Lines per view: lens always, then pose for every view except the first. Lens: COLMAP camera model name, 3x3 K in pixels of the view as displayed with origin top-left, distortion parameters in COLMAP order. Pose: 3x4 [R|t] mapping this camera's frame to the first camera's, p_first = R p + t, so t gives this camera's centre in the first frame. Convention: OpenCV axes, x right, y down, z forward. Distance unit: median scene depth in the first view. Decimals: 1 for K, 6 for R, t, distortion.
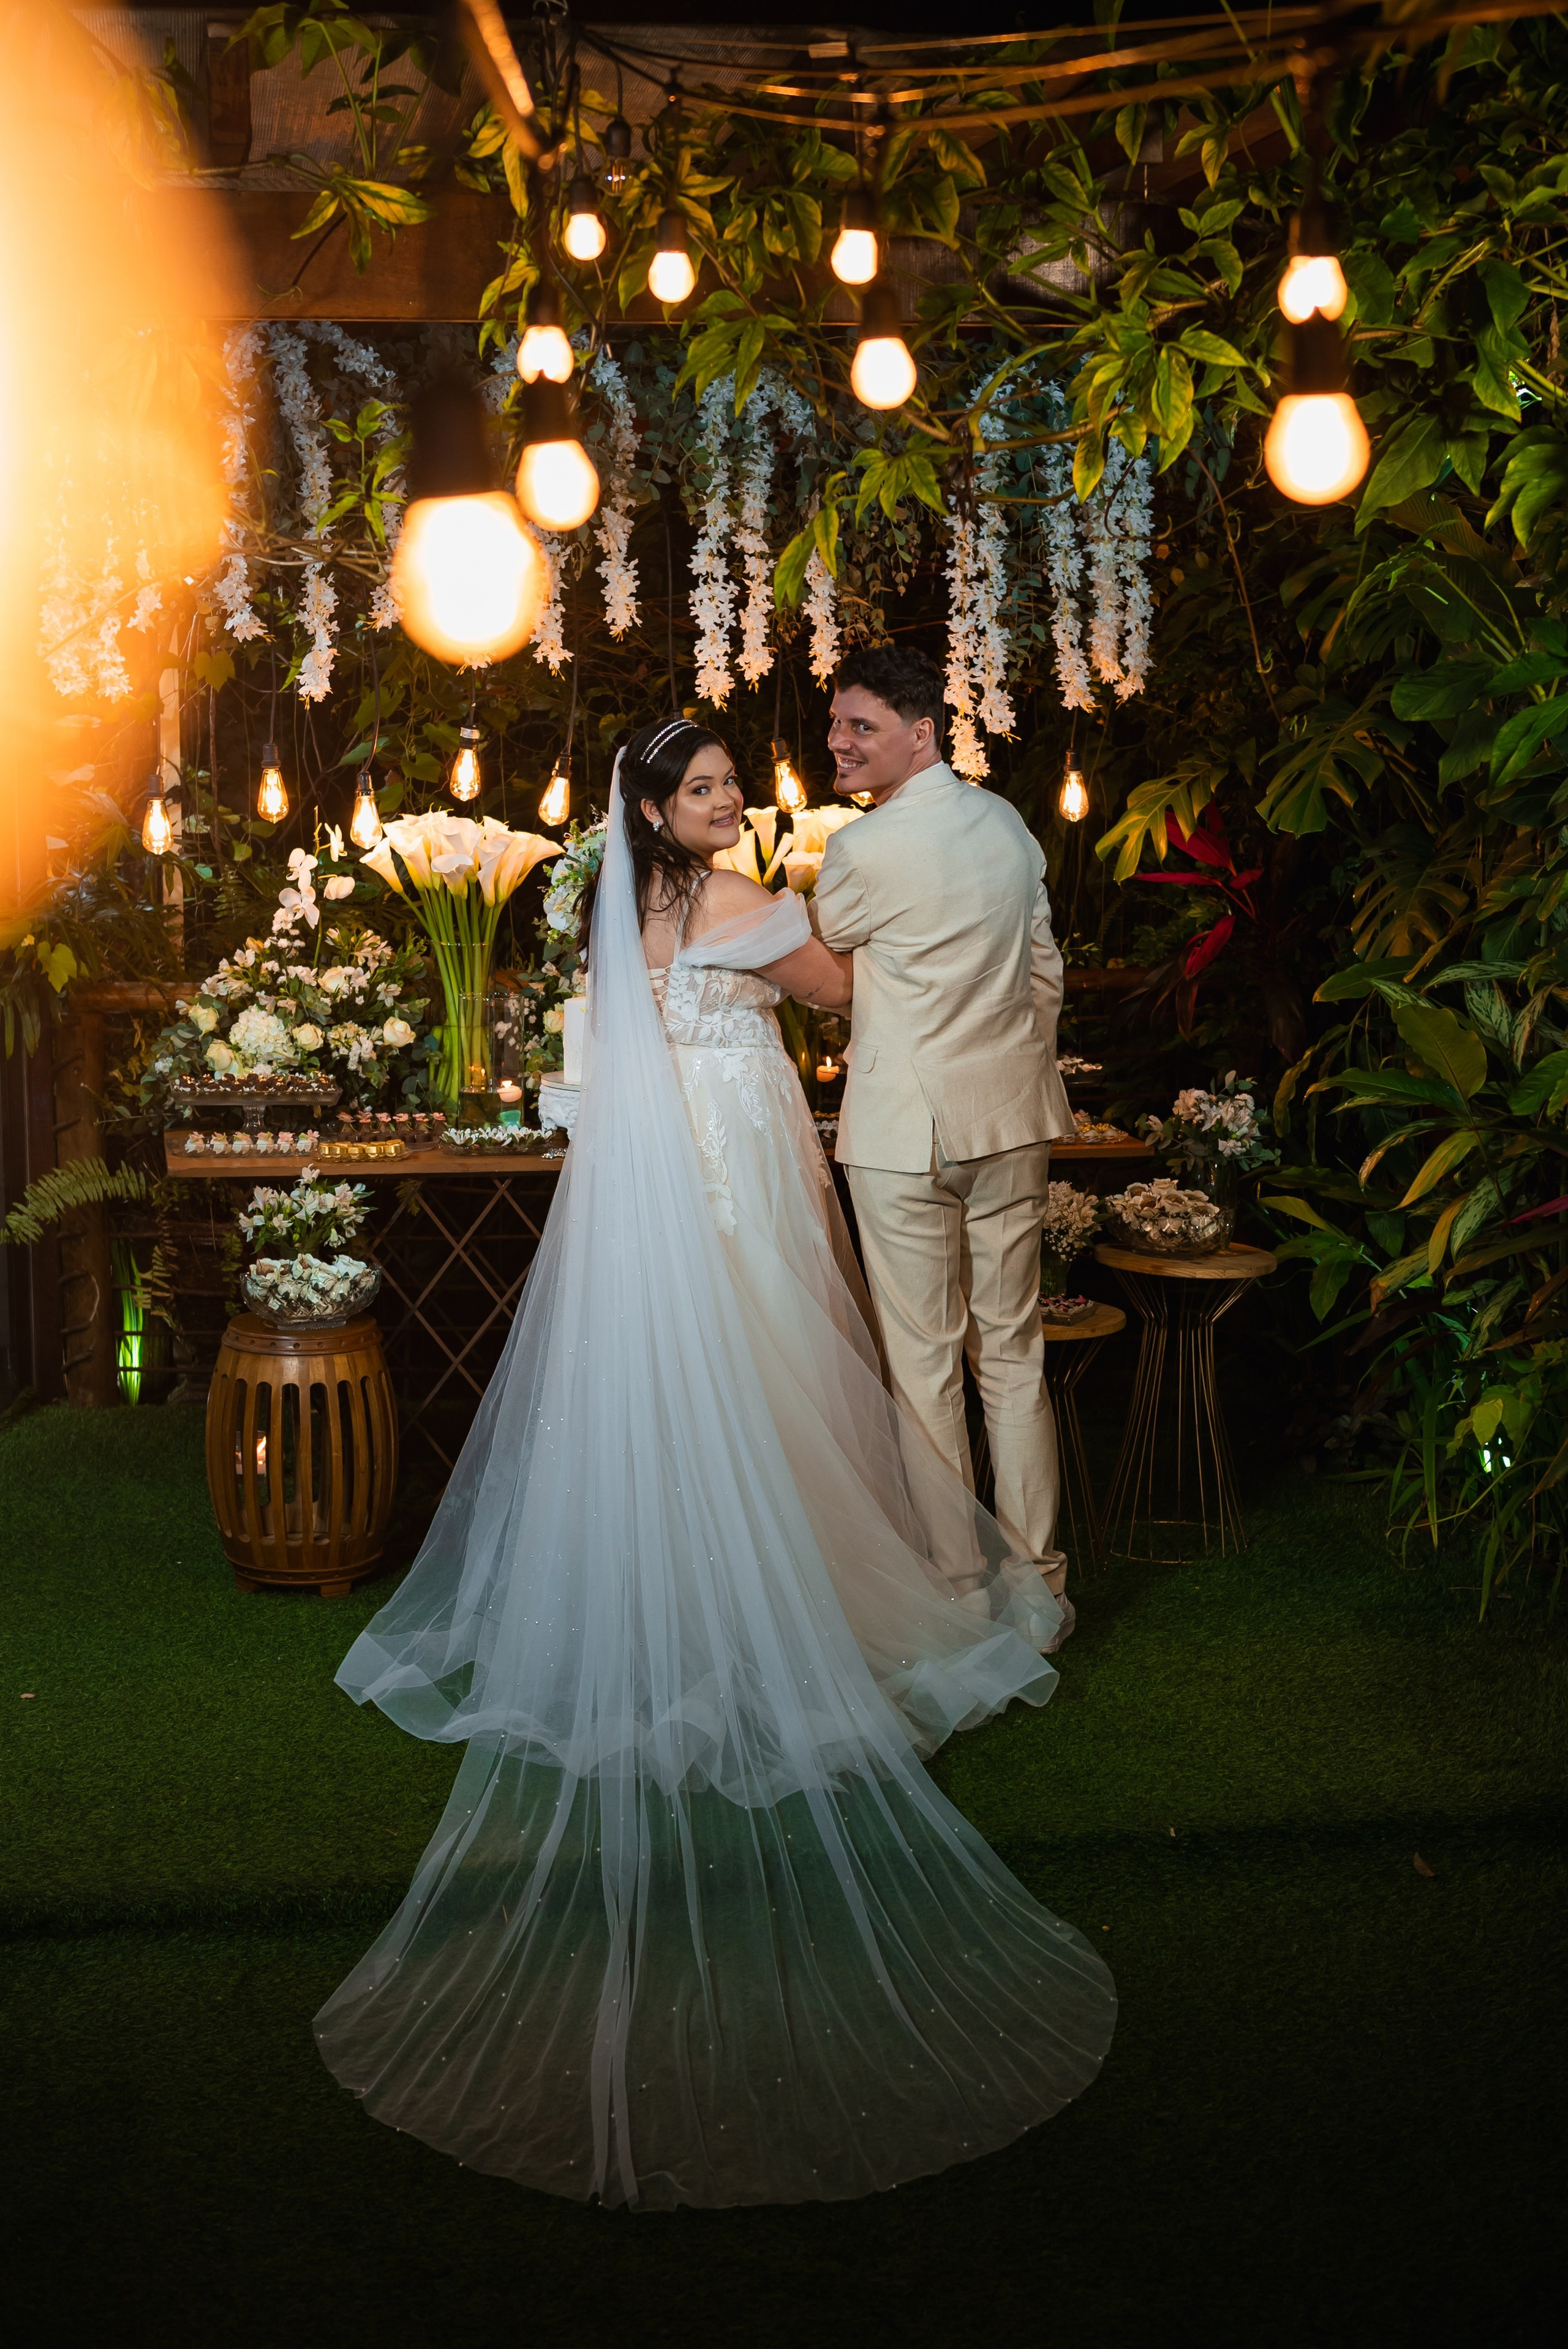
lens RADIAL K [[3515.6, 0, 789.2], [0, 3515.6, 1164.9], [0, 0, 1]] dist [-0.007443, 0.014688]
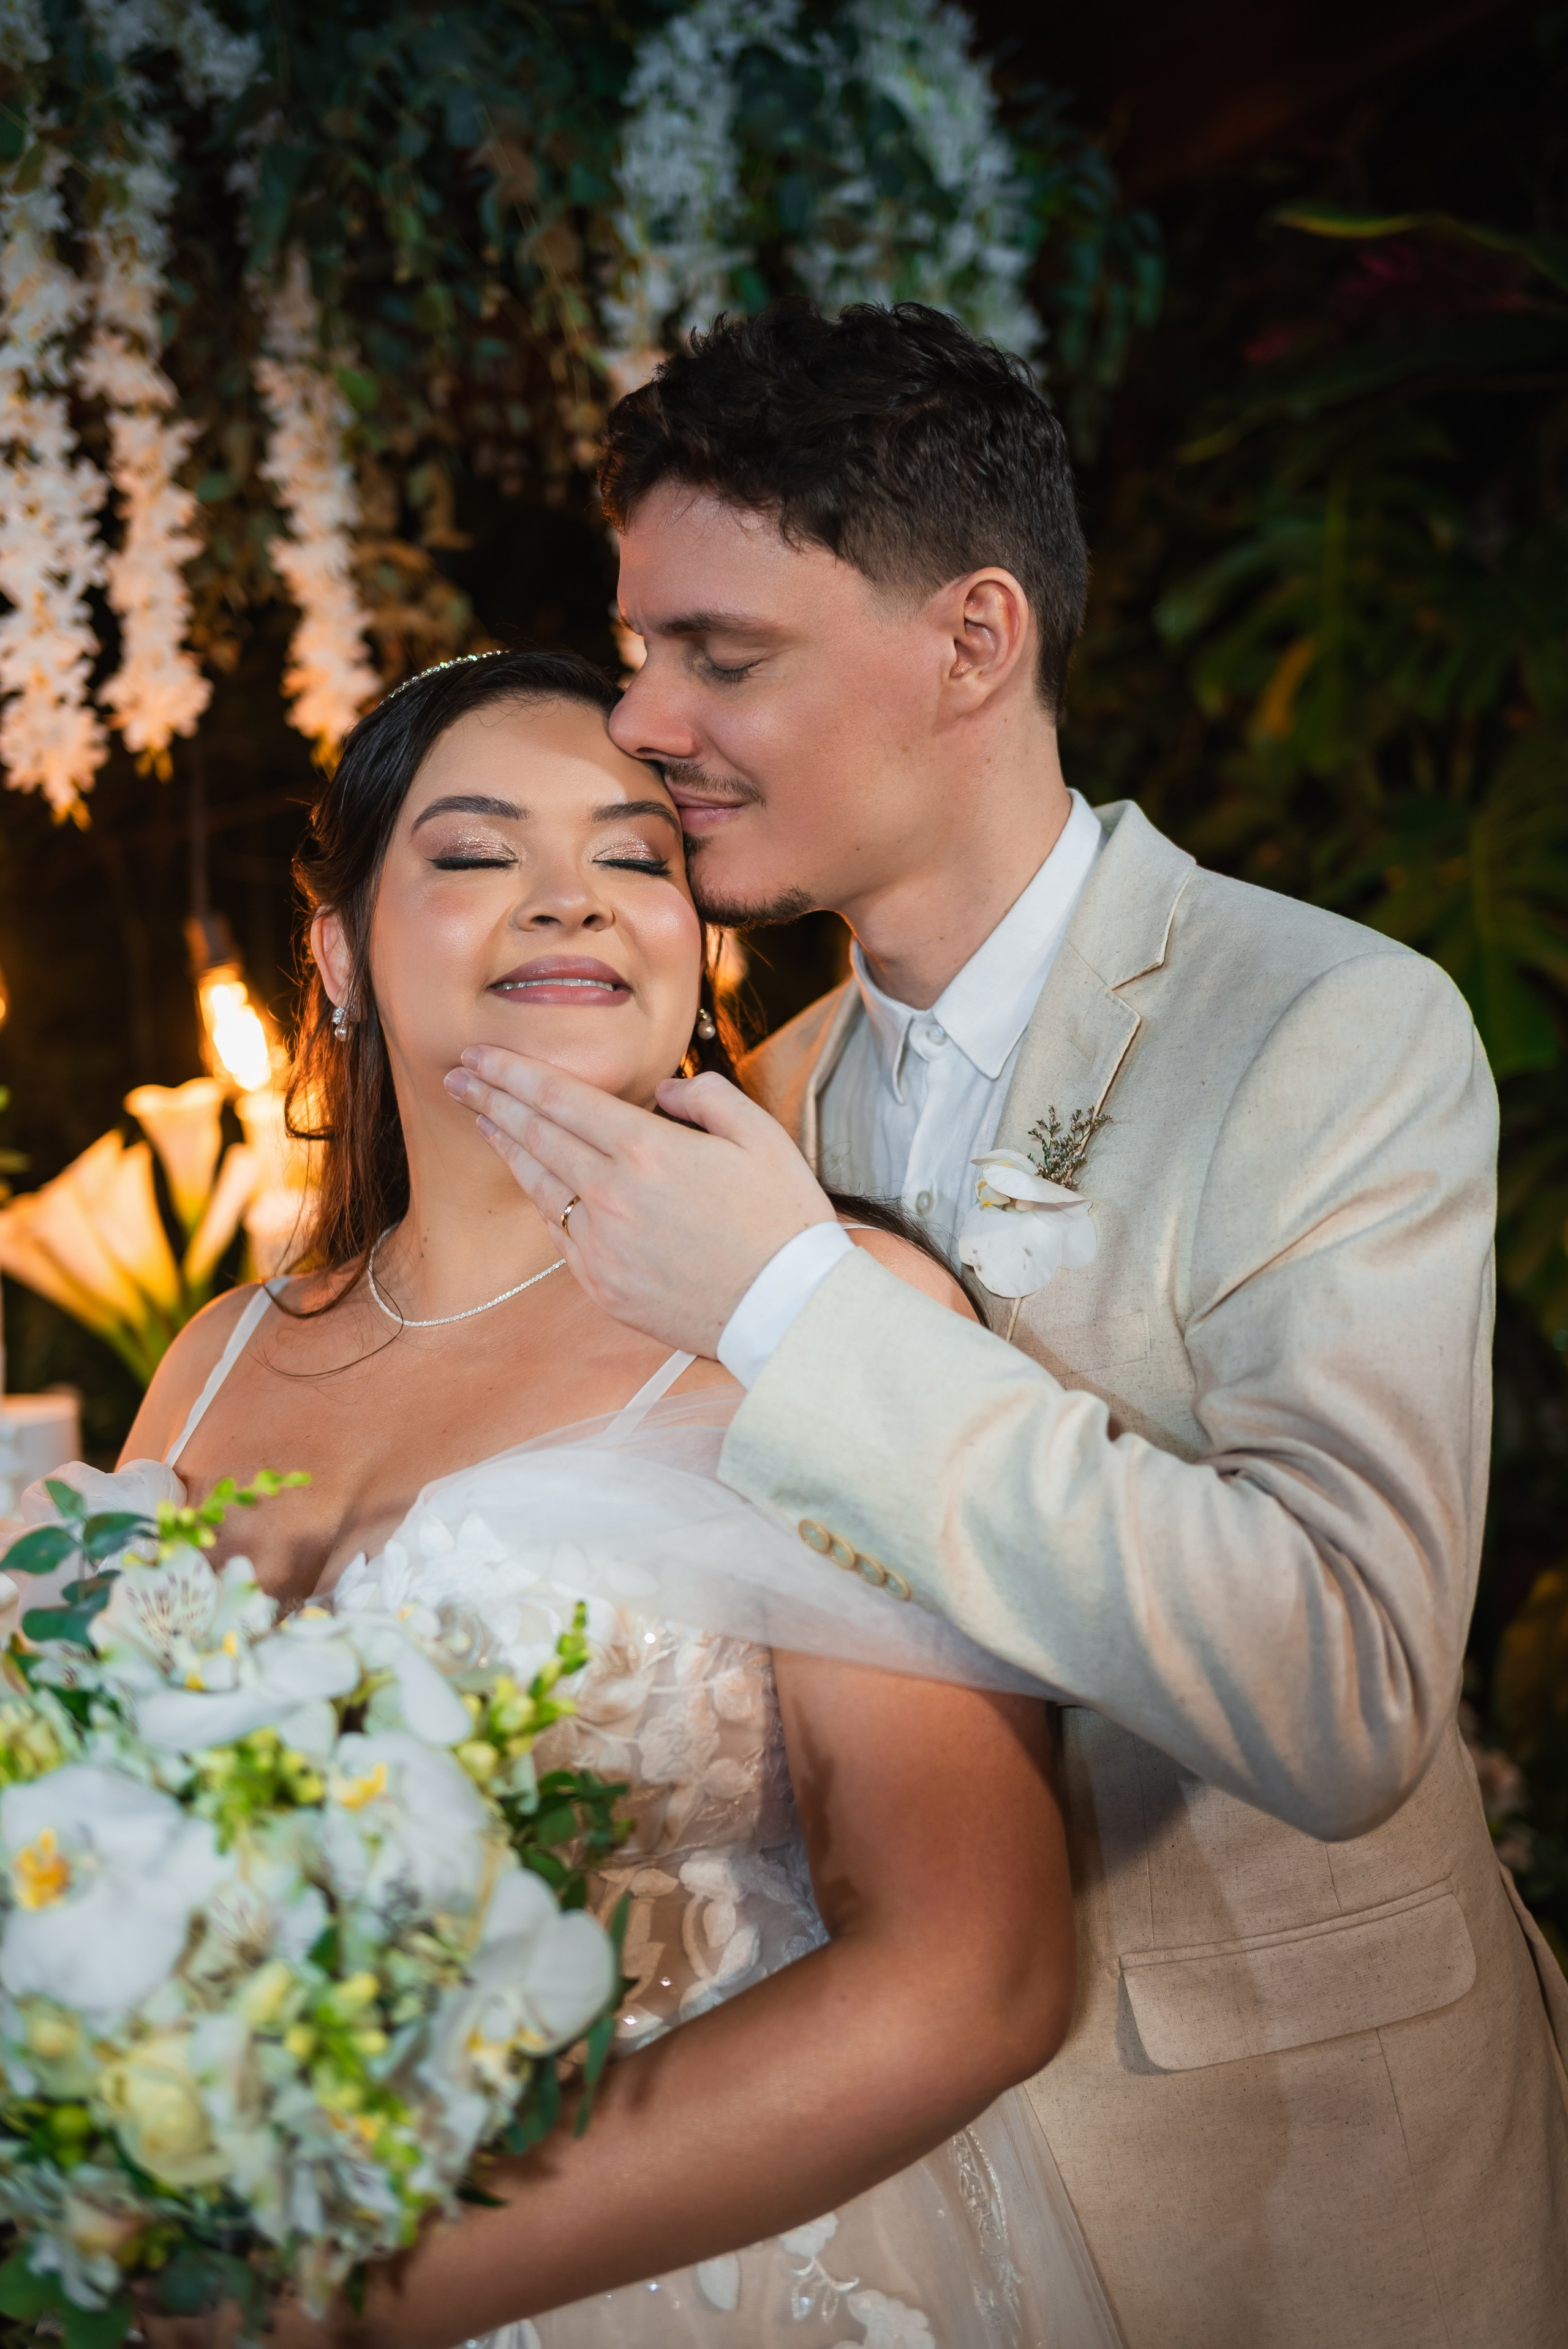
lens RADIAL K [[2806.9, 0, 778.5], [0, 2806.9, 1113.0], [0, 0, 1]] dist [-0.002299, 0.047817]
pose [[0.949353, -0.057841, 0.308843, -0.041242], [0.096967, 0.988867, -0.112870, -0.058690], [-0.298876, 0.137101, 0.944392, 0.699217]]
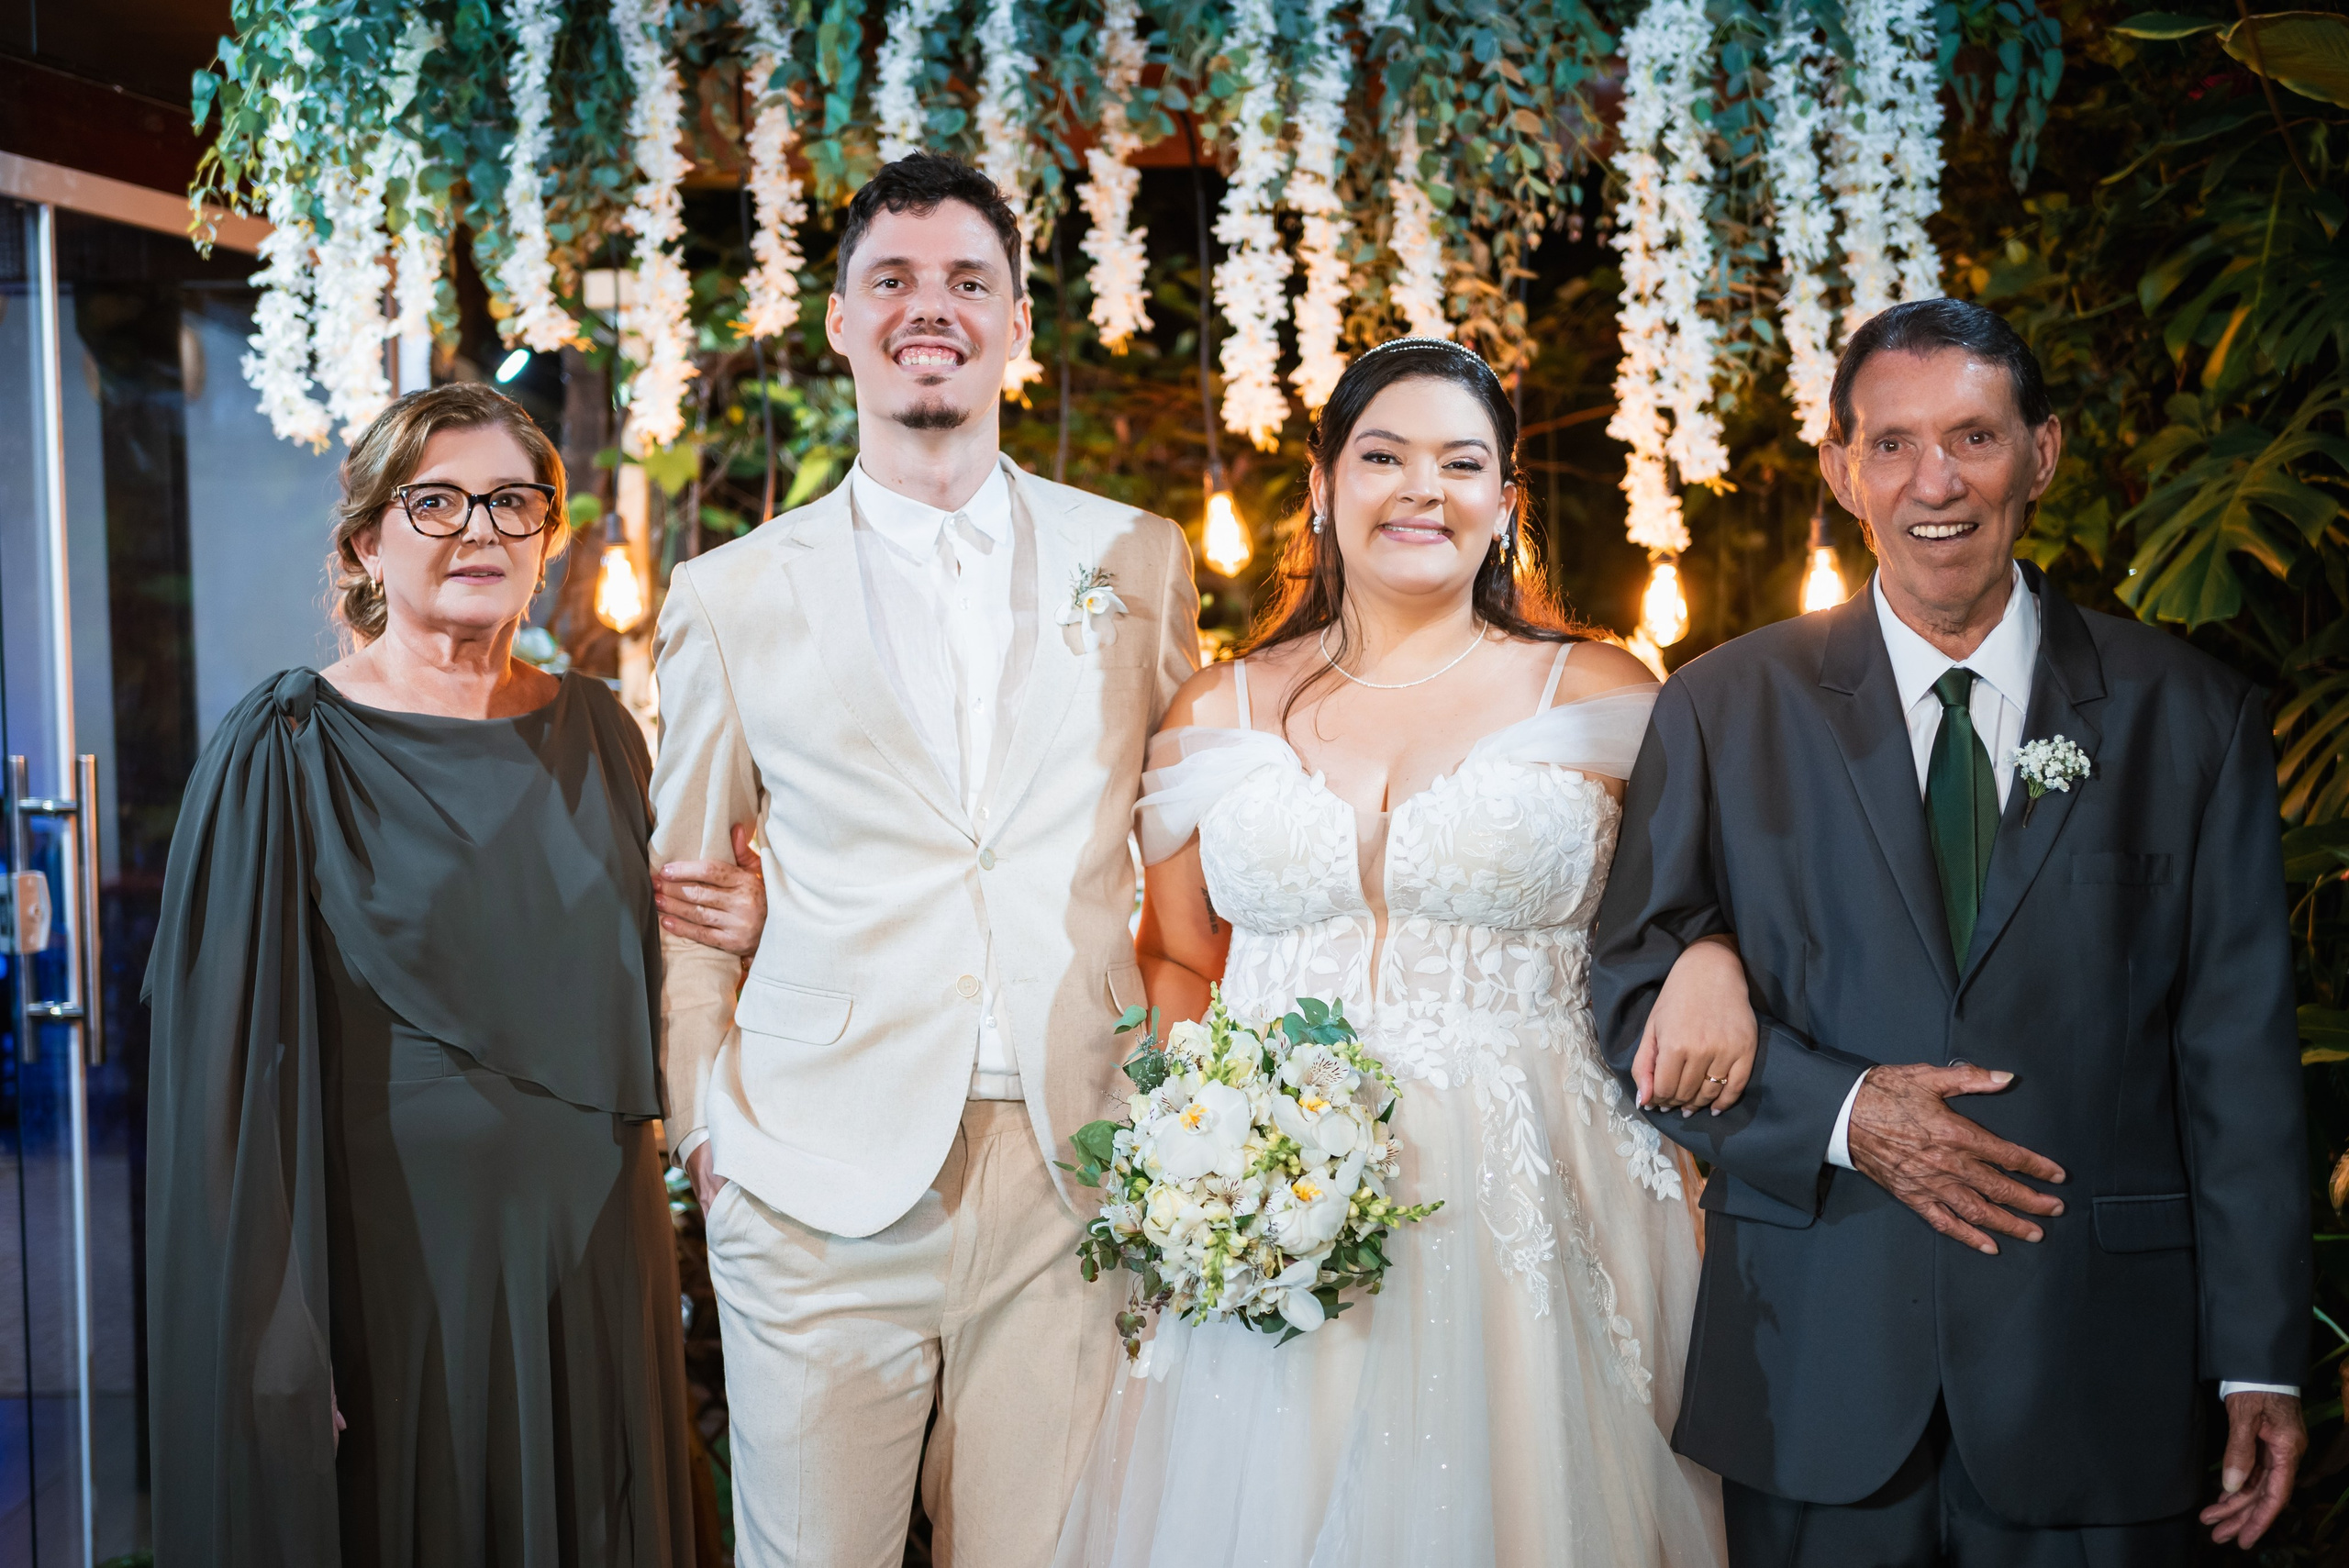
lens RADIAL K [[2875.1, 0, 1123.3], [0, 2875.1, 837.2], [0, 0, 1]] dist [0.002065, 0.015735]
pose [[0.984669, -0.001431, -0.174430, 0.047397], [-0.013429, 0.996377, -0.083983, -0.010941], [0.173918, 0.085038, 0.981082, 0.466713]]
